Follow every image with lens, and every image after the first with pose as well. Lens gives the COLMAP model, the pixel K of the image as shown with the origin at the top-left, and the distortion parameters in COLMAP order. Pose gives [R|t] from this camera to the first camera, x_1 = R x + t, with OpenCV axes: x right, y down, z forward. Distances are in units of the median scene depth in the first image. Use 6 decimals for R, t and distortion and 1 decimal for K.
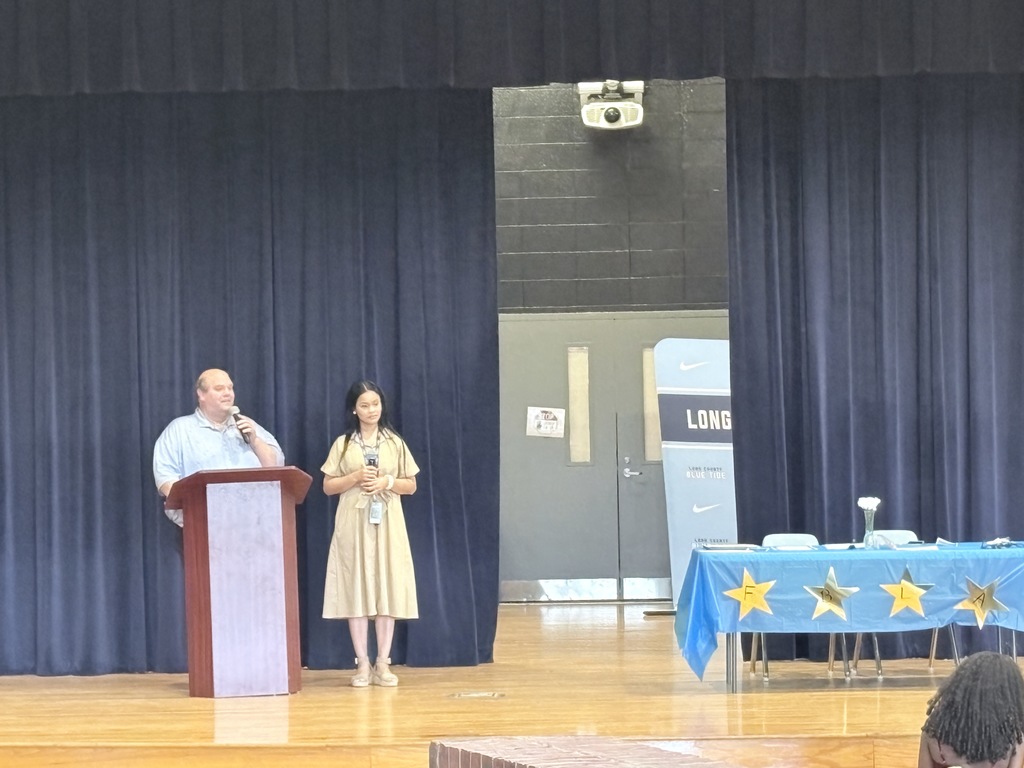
lens RADIAL K [[3937.9, 0, 506.1], [0, 3937.9, 391.0], [0, 0, 1]] dist [0.320168, 0.000000]
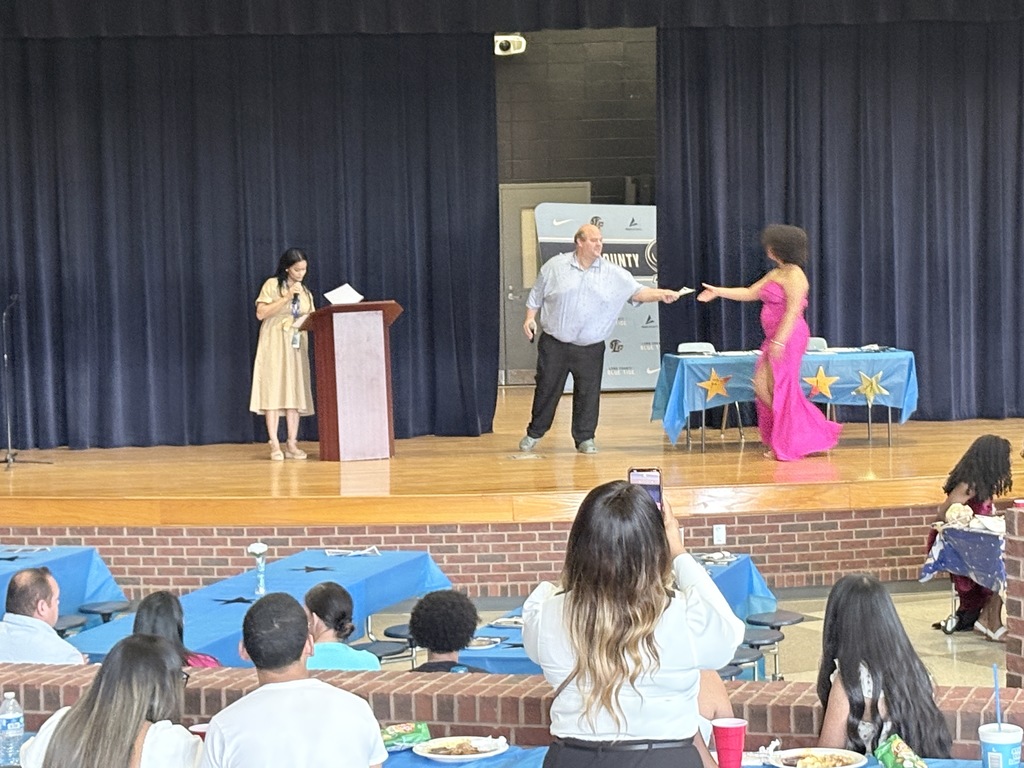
lens RADIAL K [[2822.9, 0, 509.7], [0, 2822.9, 391.8], [0, 0, 1]] dist [0.277431, 0.000000]
pose [[0.990071, -0.012999, 0.139967, -0.144430], [0.004389, 0.998088, 0.061648, -0.010143], [-0.140501, -0.060422, 0.988235, -0.023656]]
